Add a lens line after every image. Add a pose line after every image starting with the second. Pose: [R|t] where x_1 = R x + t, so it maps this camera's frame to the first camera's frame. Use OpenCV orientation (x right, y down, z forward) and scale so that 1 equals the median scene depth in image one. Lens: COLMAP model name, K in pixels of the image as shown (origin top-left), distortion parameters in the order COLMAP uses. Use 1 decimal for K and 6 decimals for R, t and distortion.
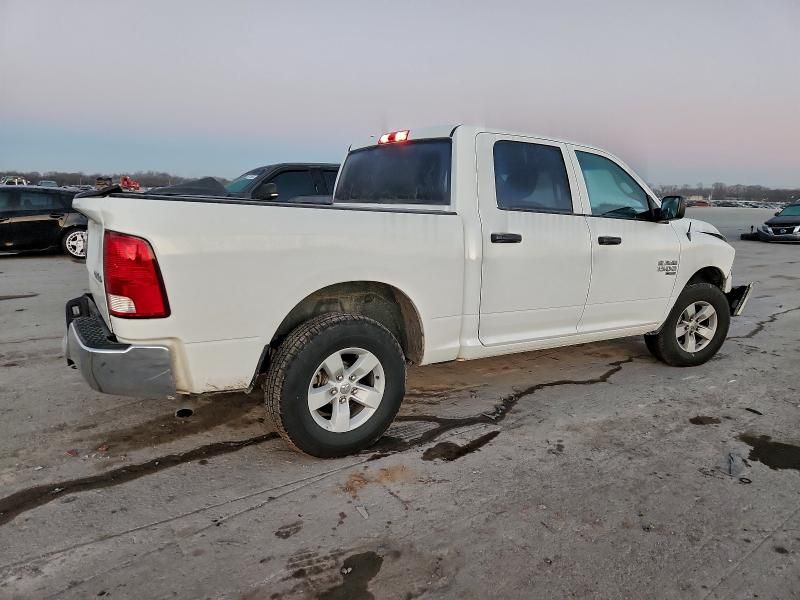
lens RADIAL K [[608.2, 0, 395.6], [0, 608.2, 300.4], [0, 0, 1]] dist [0.103870, -0.108289]
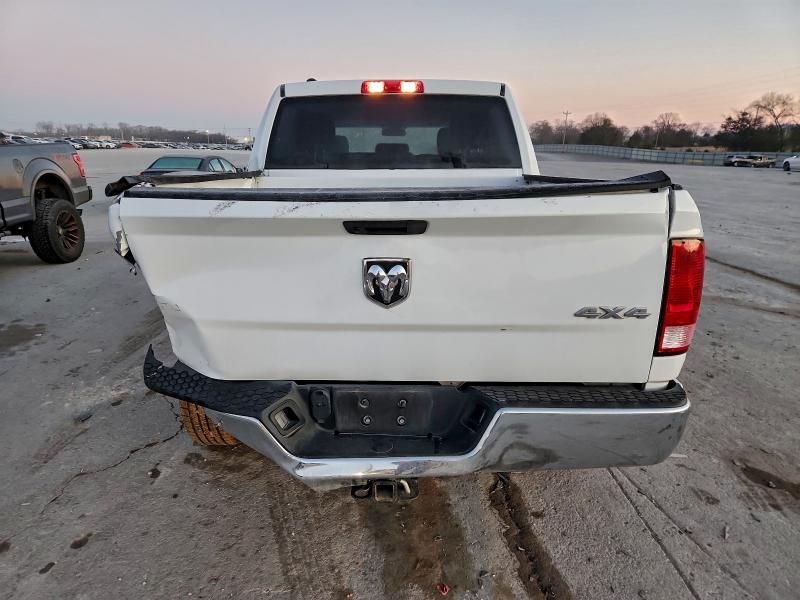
lens RADIAL K [[608.2, 0, 395.6], [0, 608.2, 300.4], [0, 0, 1]] dist [0.103870, -0.108289]
pose [[0.468049, -0.235384, 0.851777, -0.998619], [0.148926, 0.971097, 0.186523, -0.176448], [-0.871063, 0.039549, 0.489576, 0.757344]]
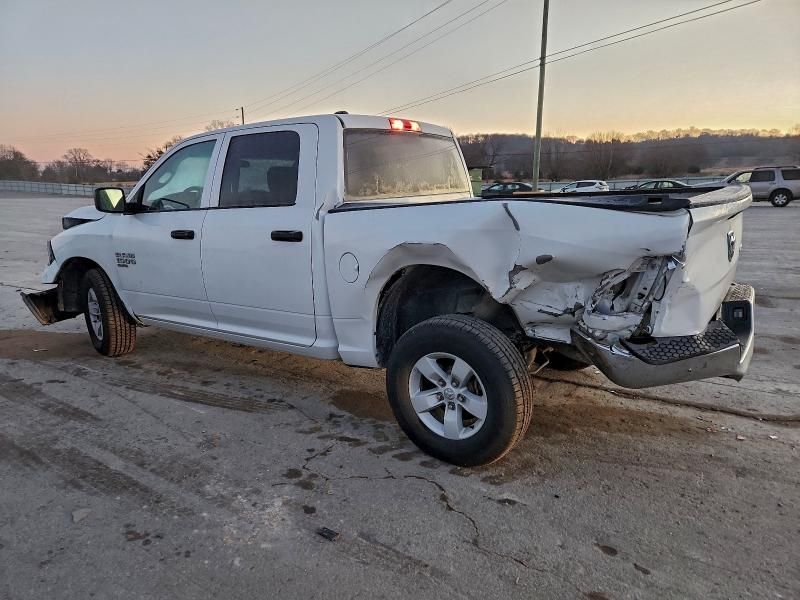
lens RADIAL K [[608.2, 0, 395.6], [0, 608.2, 300.4], [0, 0, 1]] dist [0.103870, -0.108289]
pose [[-0.554160, -0.177010, 0.813372, -1.037165], [0.134614, 0.945211, 0.297415, -0.373439], [-0.821453, 0.274307, -0.499970, 1.985061]]
